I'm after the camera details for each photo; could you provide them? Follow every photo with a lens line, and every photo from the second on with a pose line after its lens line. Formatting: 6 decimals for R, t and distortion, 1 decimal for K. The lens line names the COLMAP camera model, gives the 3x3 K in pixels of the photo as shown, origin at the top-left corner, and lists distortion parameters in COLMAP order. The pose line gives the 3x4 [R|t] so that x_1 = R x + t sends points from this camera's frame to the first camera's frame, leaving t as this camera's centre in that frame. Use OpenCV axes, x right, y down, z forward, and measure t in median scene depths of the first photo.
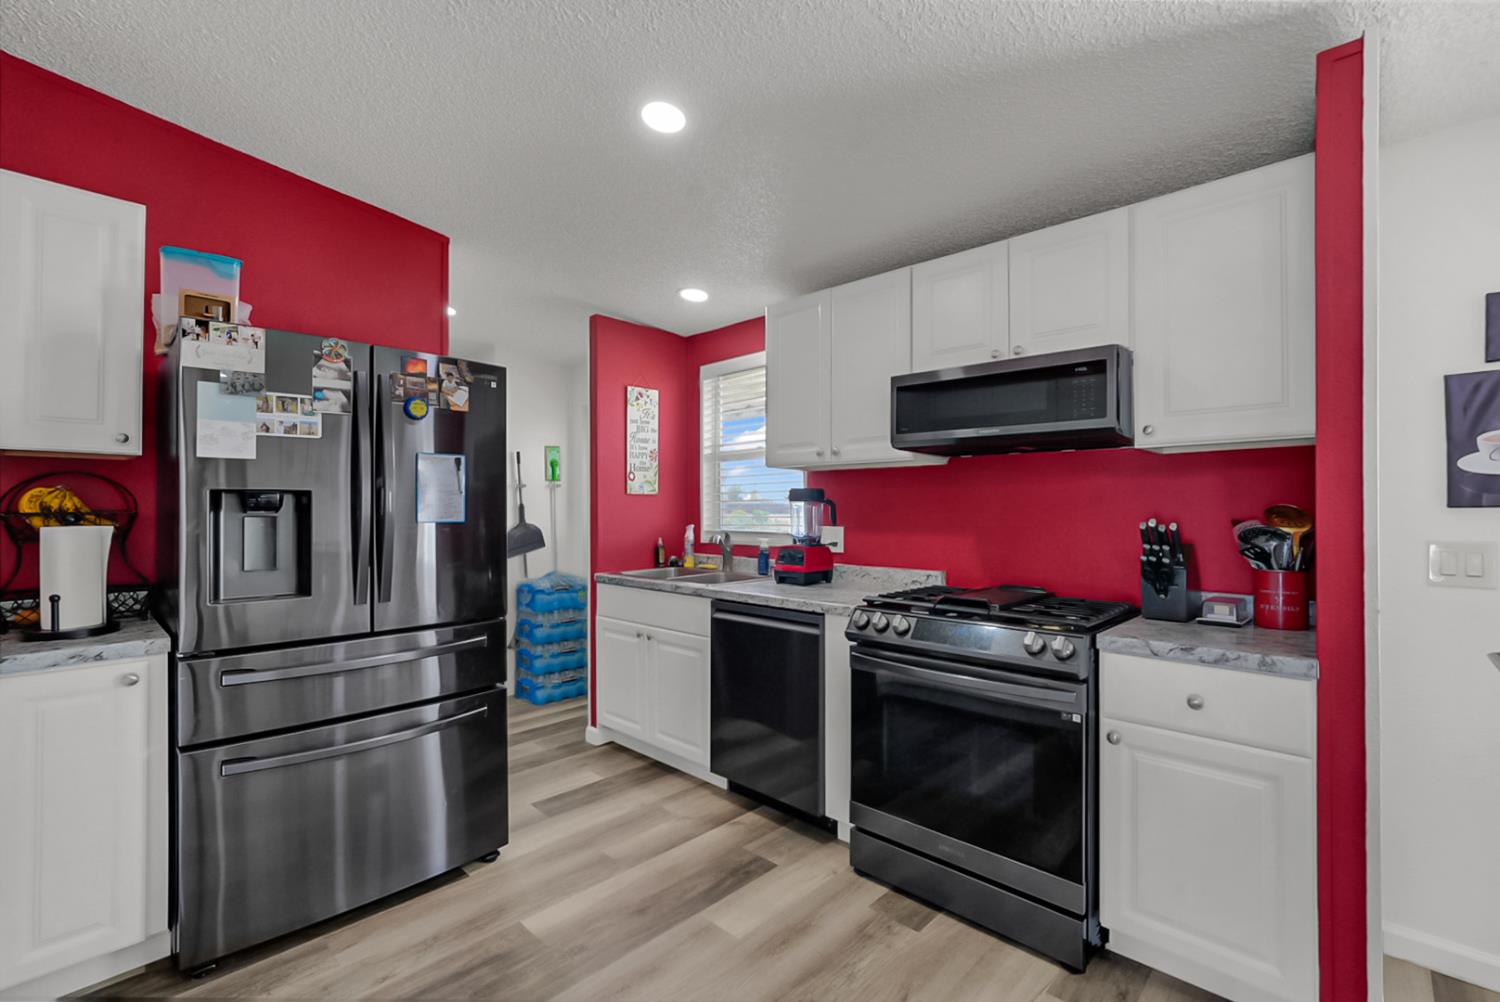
lens RADIAL K [[673.8, 0, 755.3], [0, 673.8, 505.4], [0, 0, 1]] dist [-0.013659, 0.000413]
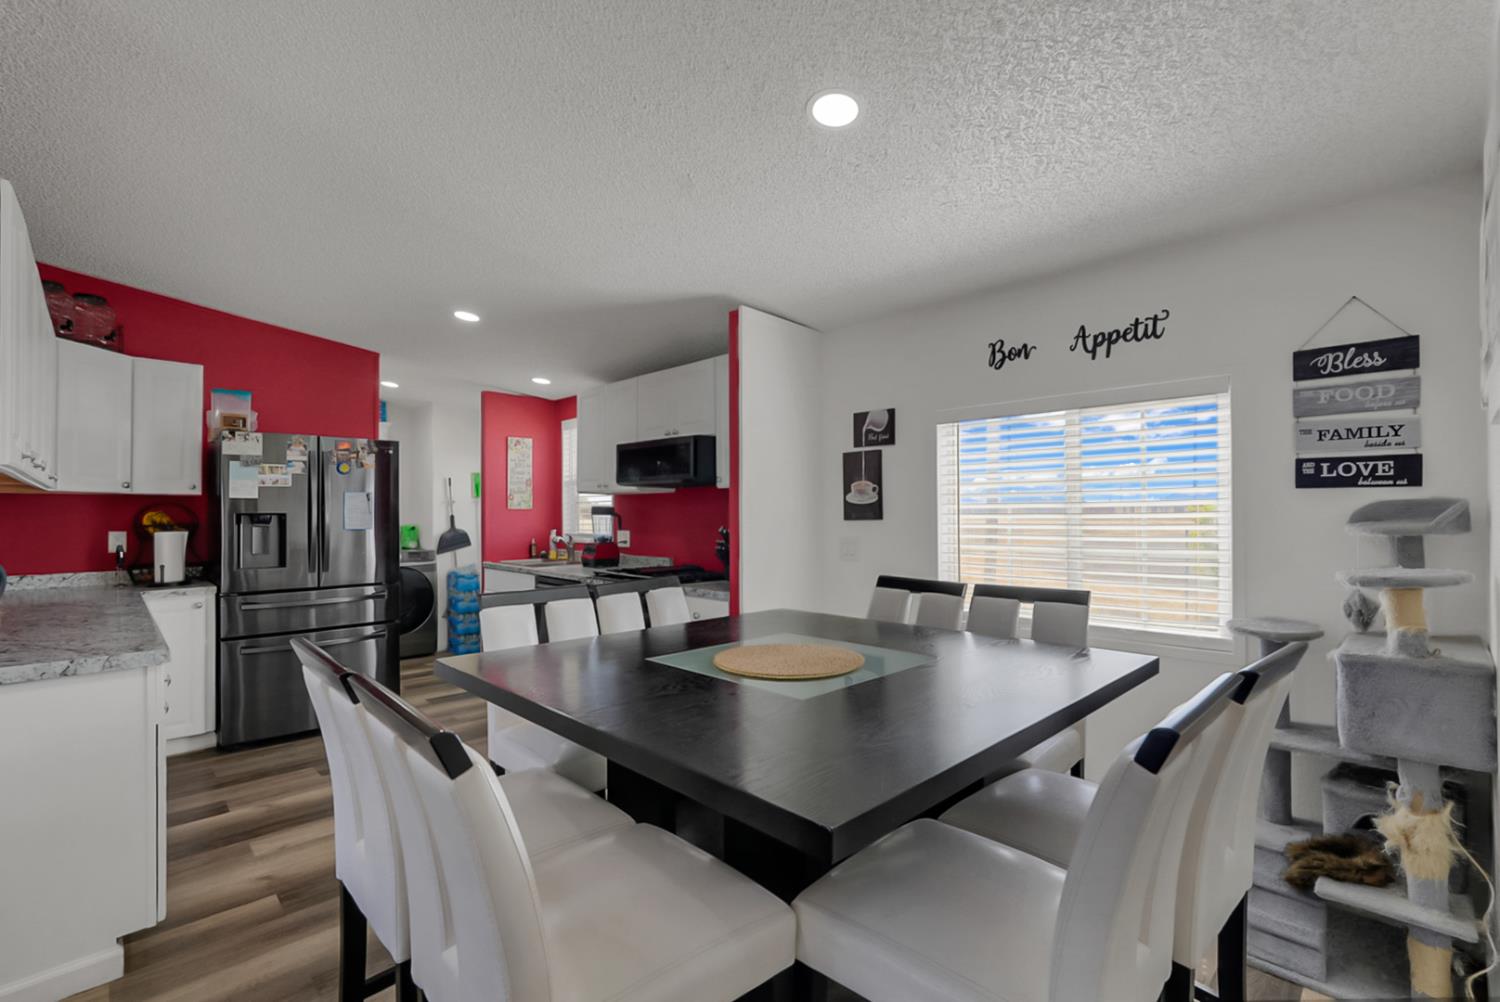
lens RADIAL K [[673.8, 0, 745.9], [0, 673.8, 507.1], [0, 0, 1]] dist [-0.013659, 0.000413]
pose [[0.999356, -0.004013, -0.035653, 0.750239], [0.003897, 0.999987, -0.003317, -0.027936], [0.035666, 0.003176, 0.999359, -0.909328]]
